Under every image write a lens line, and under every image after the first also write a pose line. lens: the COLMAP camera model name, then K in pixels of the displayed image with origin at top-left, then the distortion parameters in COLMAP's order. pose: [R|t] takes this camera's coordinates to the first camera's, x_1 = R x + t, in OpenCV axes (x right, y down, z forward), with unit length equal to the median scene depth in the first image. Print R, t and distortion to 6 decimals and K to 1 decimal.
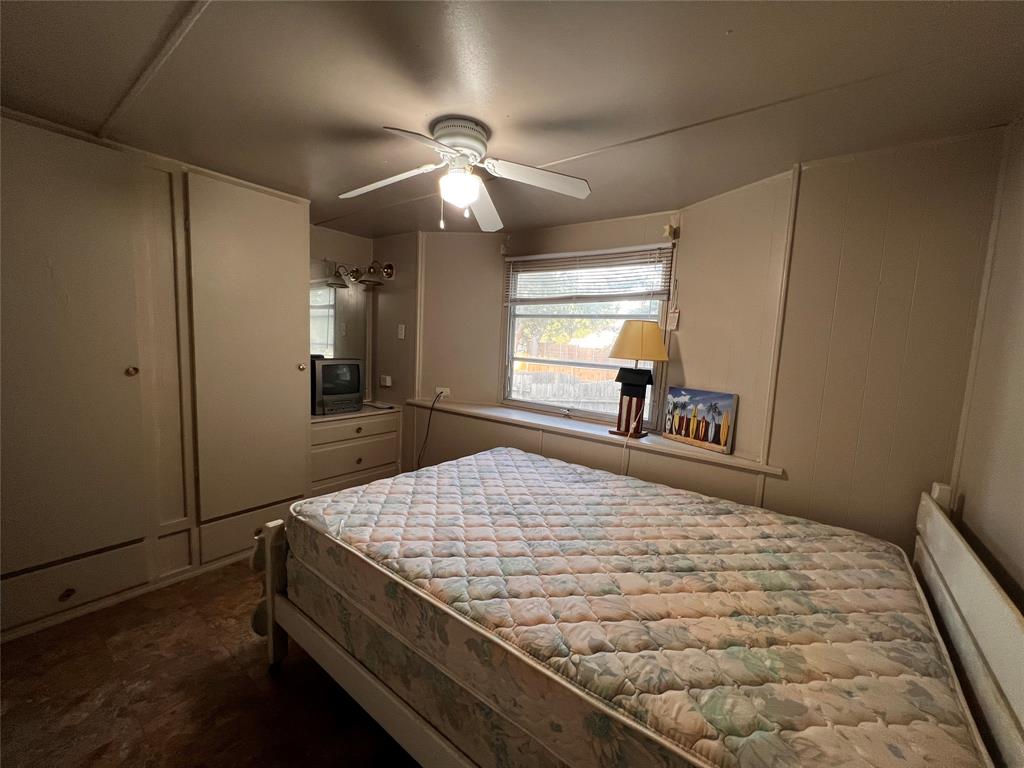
lens RADIAL K [[407.2, 0, 508.1], [0, 407.2, 384.2], [0, 0, 1]] dist [0.000833, 0.000168]
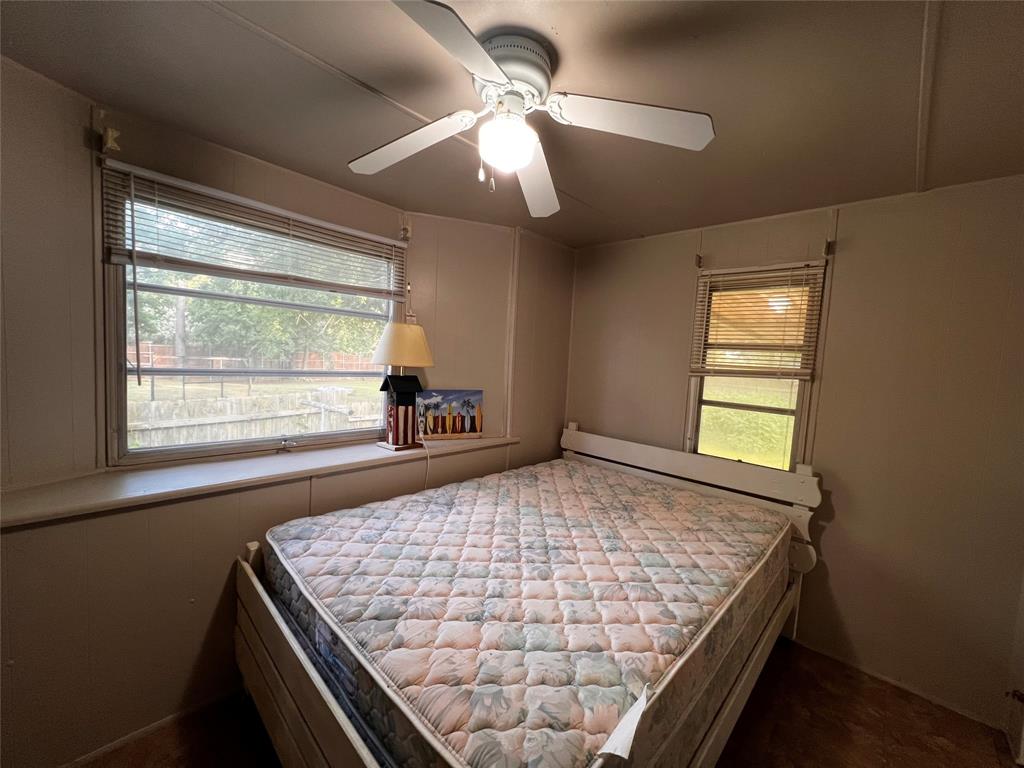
lens RADIAL K [[407.2, 0, 508.1], [0, 407.2, 384.2], [0, 0, 1]] dist [0.000833, 0.000168]
pose [[0.122032, -0.108389, 0.986590, -0.601623], [0.051824, 0.993359, 0.102723, -0.104984], [-0.991172, 0.038594, 0.126839, 0.674373]]
